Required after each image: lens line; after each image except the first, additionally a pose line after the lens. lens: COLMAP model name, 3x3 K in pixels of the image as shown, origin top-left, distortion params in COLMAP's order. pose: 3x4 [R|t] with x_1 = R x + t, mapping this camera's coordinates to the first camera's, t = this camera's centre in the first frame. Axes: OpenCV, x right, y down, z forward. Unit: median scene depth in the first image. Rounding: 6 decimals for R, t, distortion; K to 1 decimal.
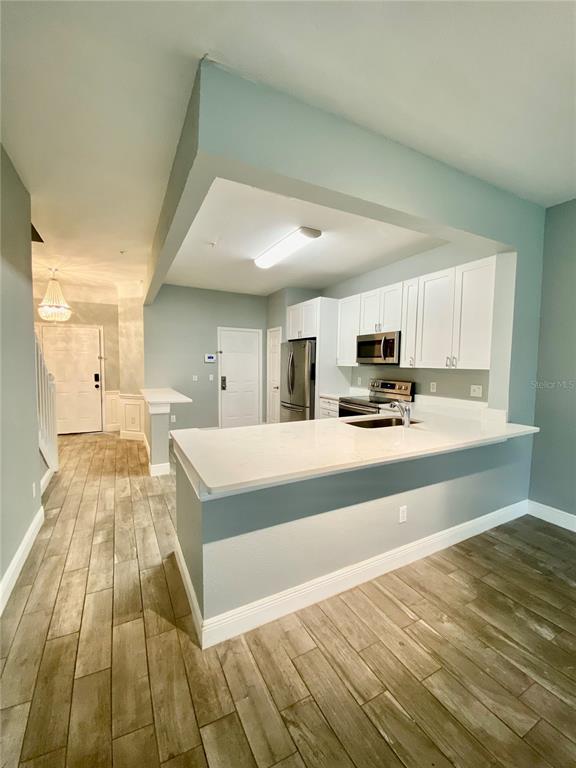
lens RADIAL K [[313.5, 0, 289.7], [0, 313.5, 383.9], [0, 0, 1]] dist [0.018591, -0.018634]
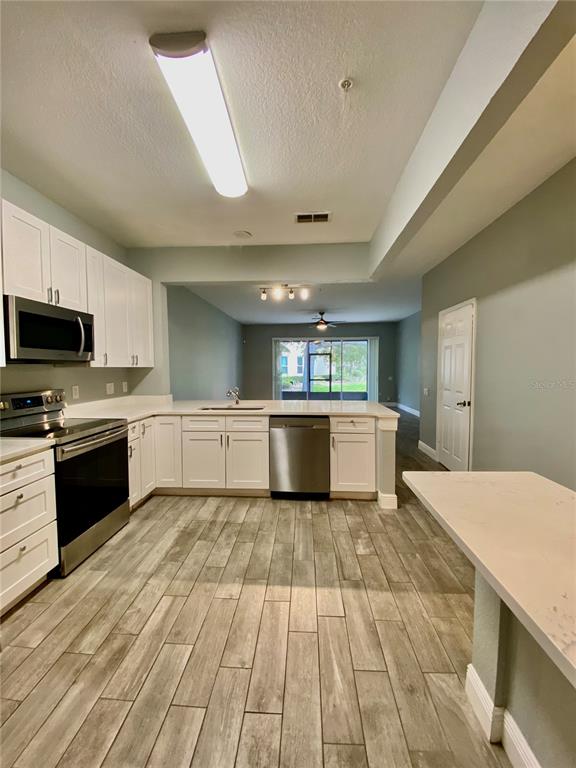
lens RADIAL K [[313.5, 0, 289.7], [0, 313.5, 383.9], [0, 0, 1]] dist [0.018591, -0.018634]
pose [[-0.855444, -0.033230, 0.516828, -0.441893], [0.031678, 0.992713, 0.116261, -0.093539], [-0.516926, 0.115827, -0.848158, 1.560221]]
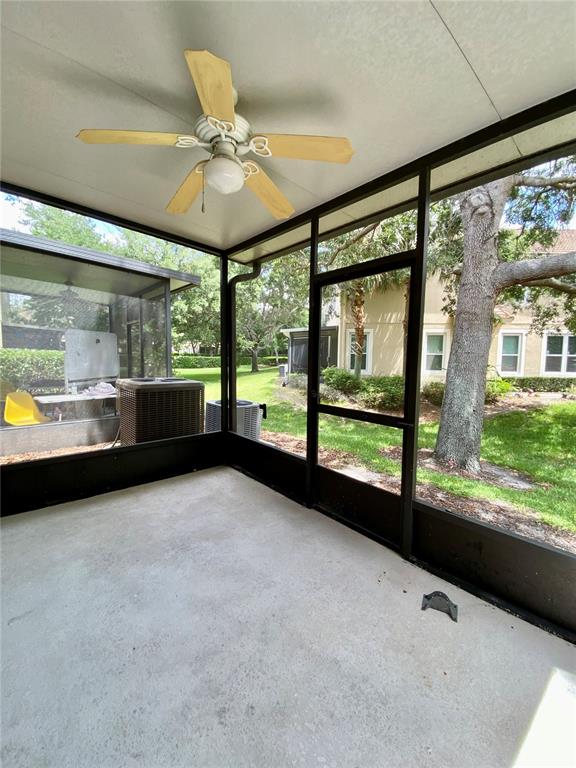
lens RADIAL K [[313.5, 0, 289.7], [0, 313.5, 383.9], [0, 0, 1]] dist [0.018591, -0.018634]
pose [[-0.236730, -0.098218, 0.966598, 0.610919], [0.048087, 0.992473, 0.112624, 0.170091], [-0.970385, 0.073142, -0.230226, -1.681999]]
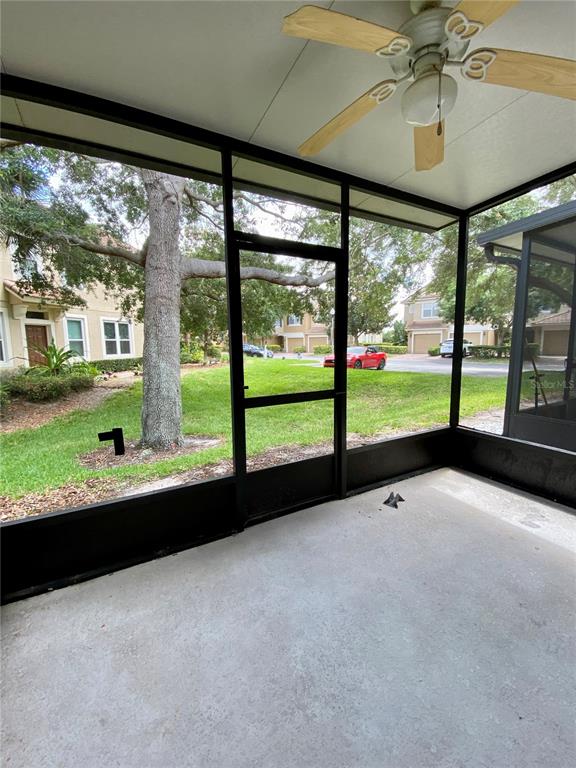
lens RADIAL K [[312.7, 0, 287.5], [0, 312.7, 381.6], [0, 0, 1]] dist [0.014932, -0.018262]
pose [[-0.999781, 0.007744, -0.019456, 1.310312], [0.003881, 0.981539, 0.191225, 0.158332], [0.020578, 0.191108, -0.981353, -1.296905]]
